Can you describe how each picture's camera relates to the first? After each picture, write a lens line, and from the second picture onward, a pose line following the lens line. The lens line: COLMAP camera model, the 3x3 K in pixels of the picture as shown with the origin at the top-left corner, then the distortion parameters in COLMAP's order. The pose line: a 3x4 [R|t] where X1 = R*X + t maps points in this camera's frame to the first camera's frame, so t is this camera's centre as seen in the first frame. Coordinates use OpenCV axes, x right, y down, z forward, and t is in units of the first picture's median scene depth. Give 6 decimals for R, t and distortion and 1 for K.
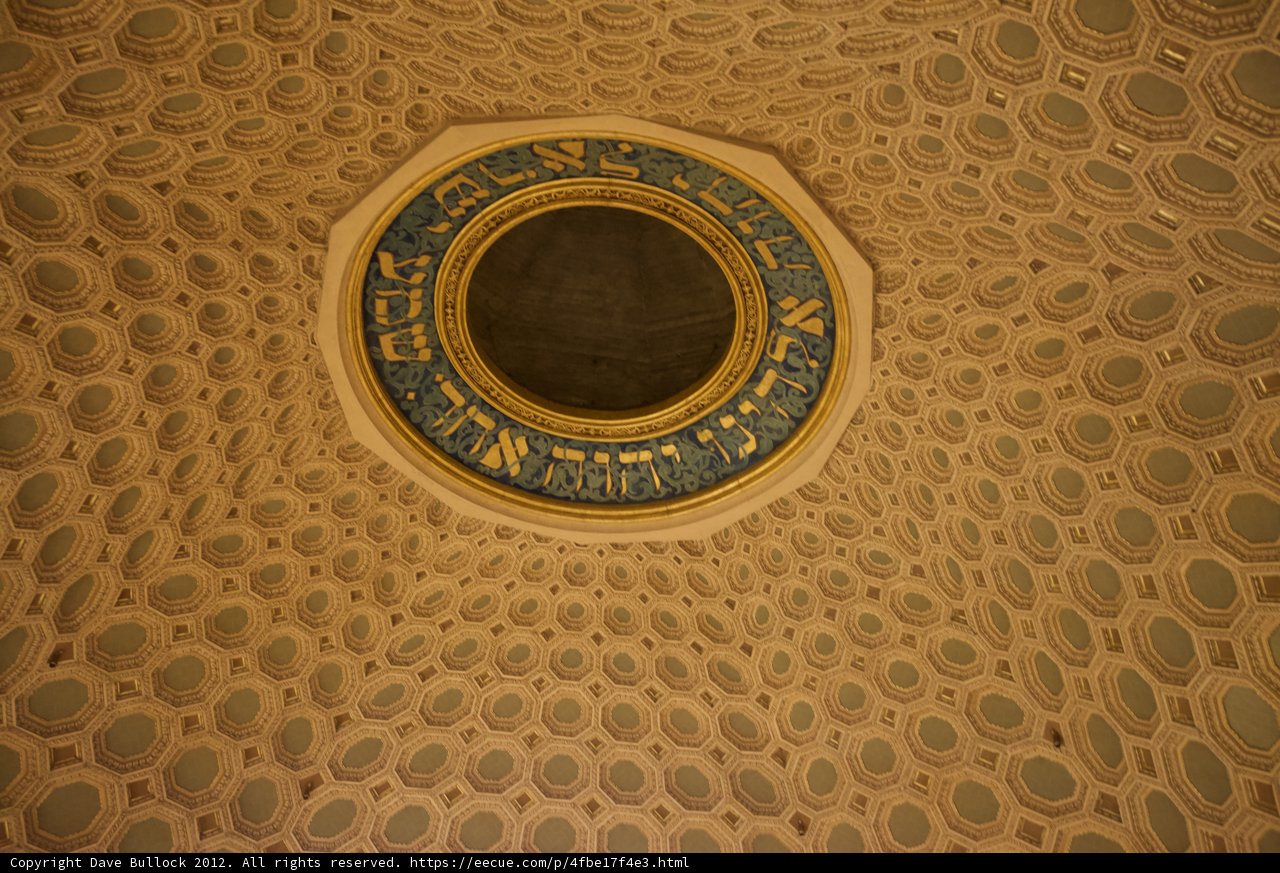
lens RADIAL K [[1211.5, 0, 638.3], [0, 1211.5, 408.5], [0, 0, 1]] dist [0.023779, 0.000000]
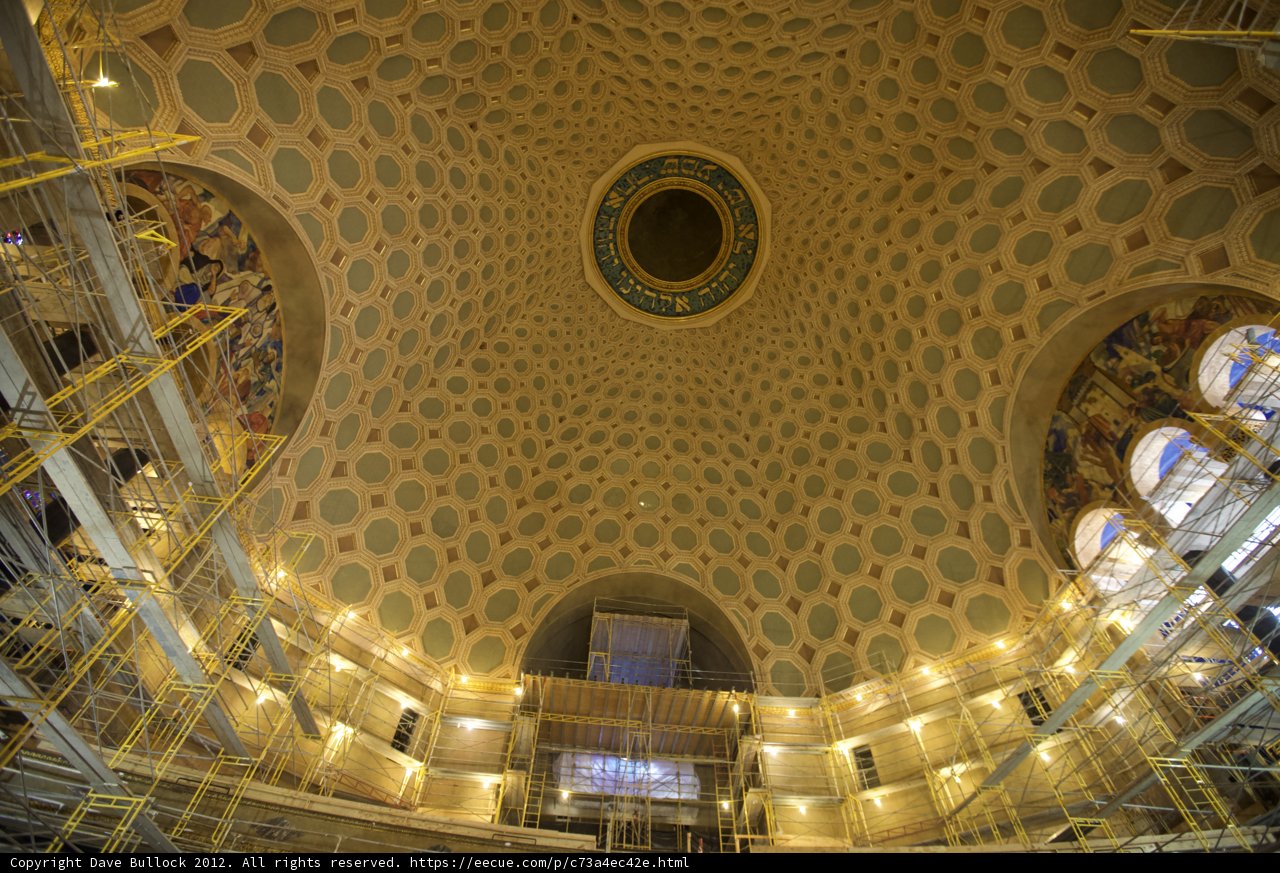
lens RADIAL K [[607.5, 0, 638.7], [0, 607.5, 413.5], [0, 0, 1]] dist [-0.001486, 0.007549]
pose [[-0.016428, 0.805573, 0.592268, -0.537461], [-0.748939, 0.382531, -0.541073, 0.916402], [-0.662435, -0.452462, 0.597041, 0.010645]]
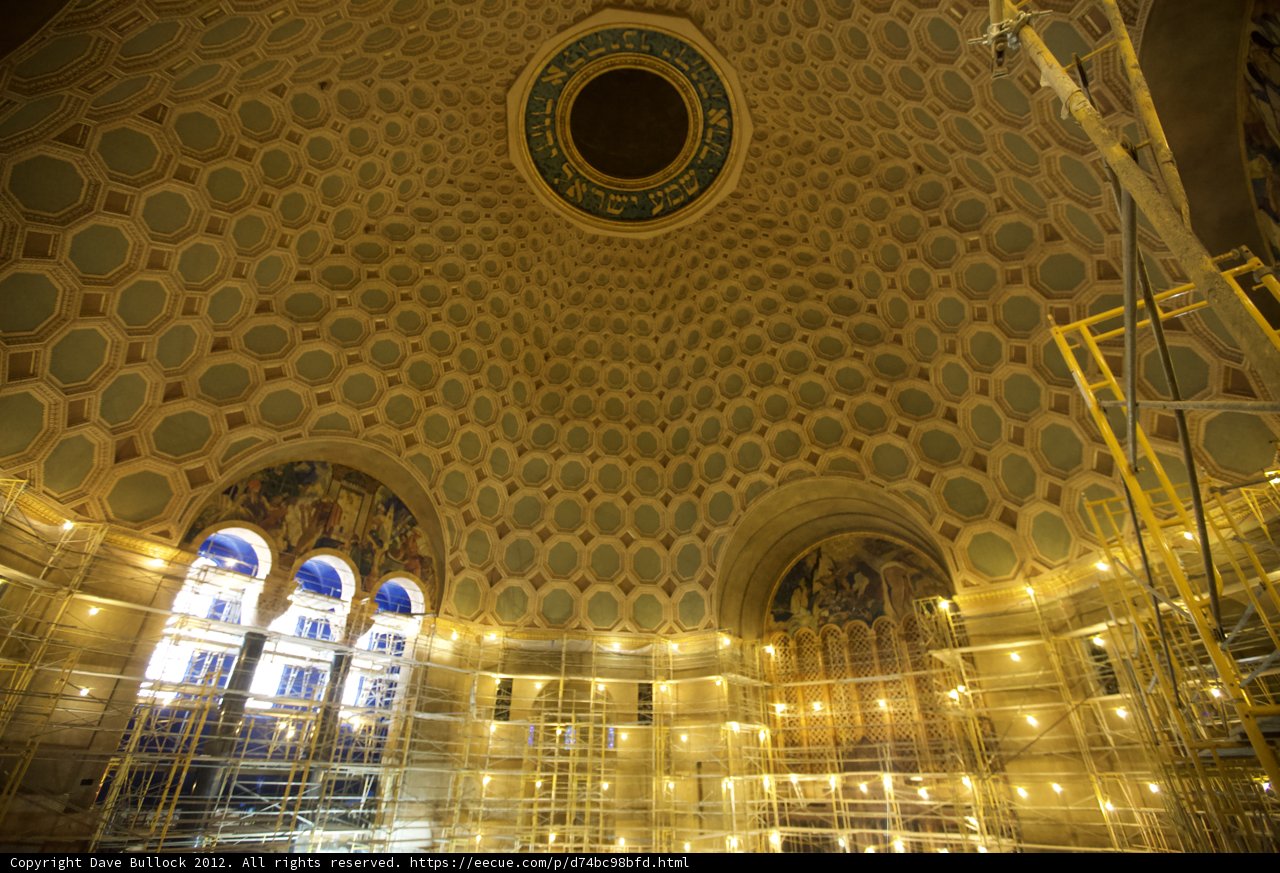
lens RADIAL K [[607.5, 0, 637.0], [0, 607.5, 421.6], [0, 0, 1]] dist [-0.001486, 0.007549]
pose [[-0.664892, -0.435495, -0.606846, 0.406063], [0.522653, 0.309164, -0.794513, 0.999813], [0.533622, -0.845436, 0.022052, 0.508515]]
